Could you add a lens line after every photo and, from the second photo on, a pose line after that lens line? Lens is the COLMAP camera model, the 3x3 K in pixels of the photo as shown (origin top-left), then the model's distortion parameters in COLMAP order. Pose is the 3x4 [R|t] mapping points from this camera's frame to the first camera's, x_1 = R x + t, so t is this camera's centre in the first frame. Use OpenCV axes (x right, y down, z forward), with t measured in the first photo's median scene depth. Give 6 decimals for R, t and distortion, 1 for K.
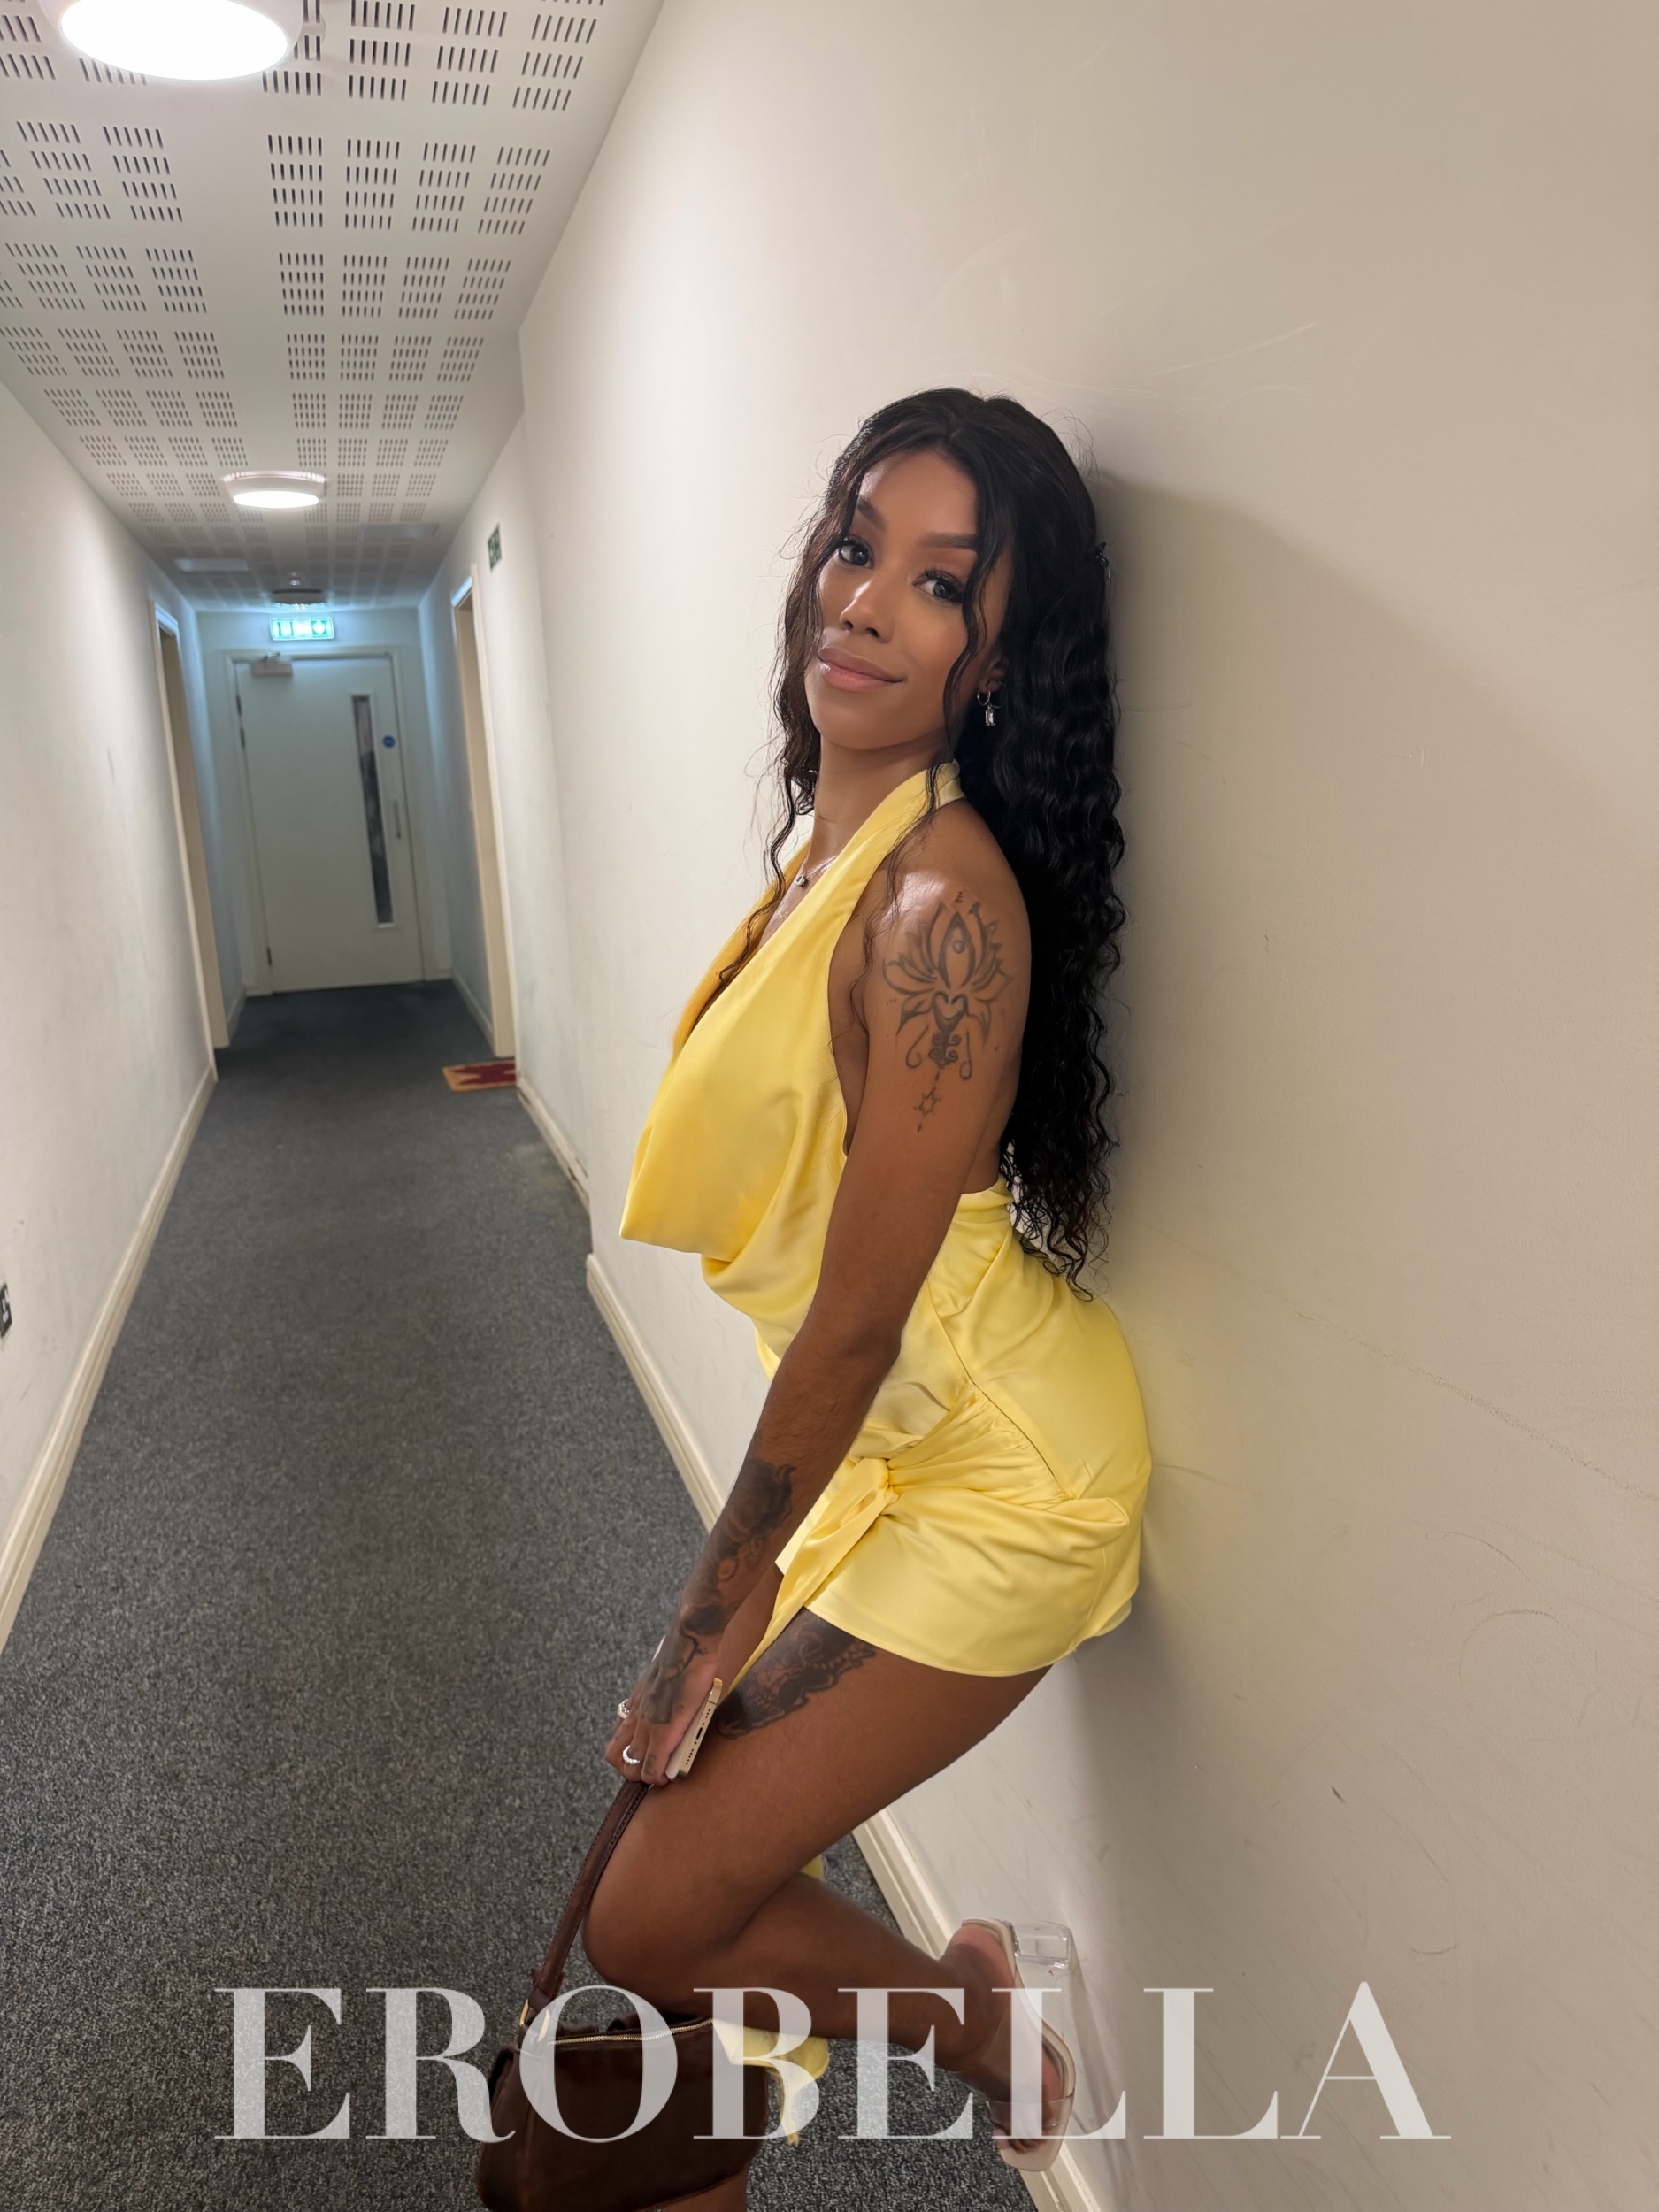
lens RADIAL K [[1543.3, 0, 826.2], [0, 1543.3, 1102.2], [0, 0, 1]] dist [0.001875, -0.008245]
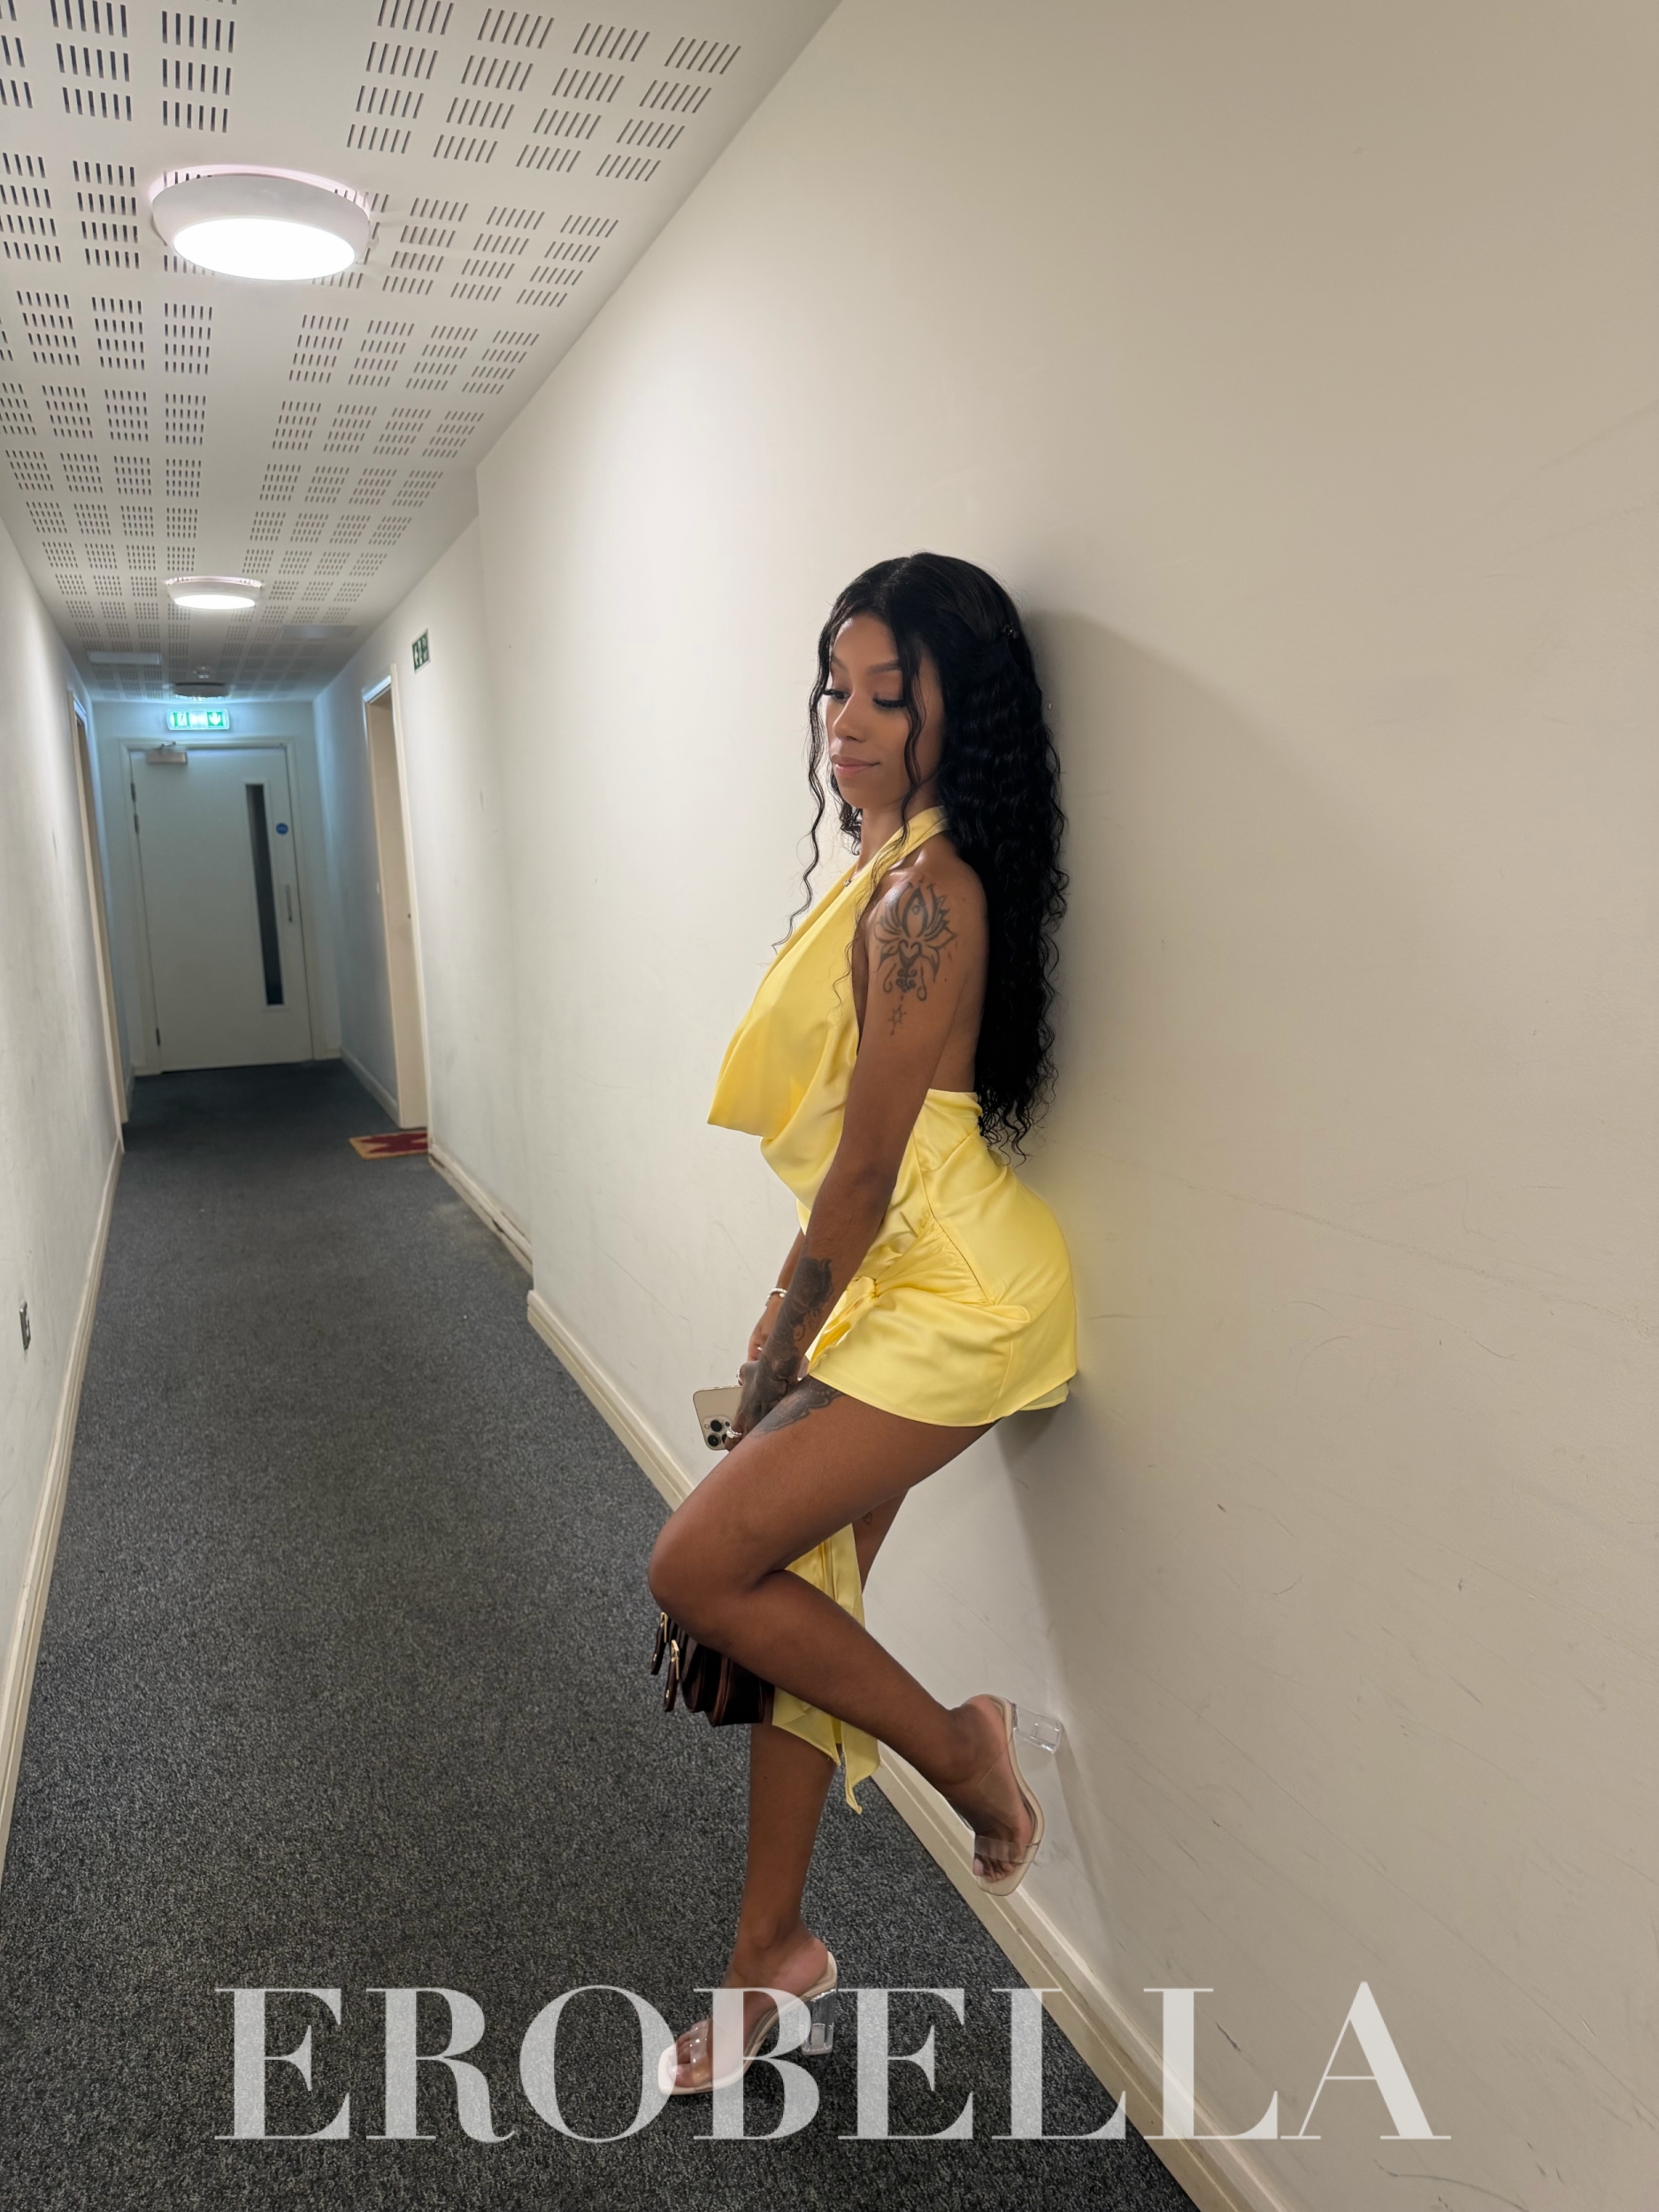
lens RADIAL K [[1543.3, 0, 832.8], [0, 1543.3, 1111.2], [0, 0, 1]] dist [0.001875, -0.008245]
pose [[0.995288, -0.005812, 0.096785, -0.052690], [0.011103, 0.998467, -0.054220, 0.039107], [-0.096321, 0.055039, 0.993827, -0.133446]]
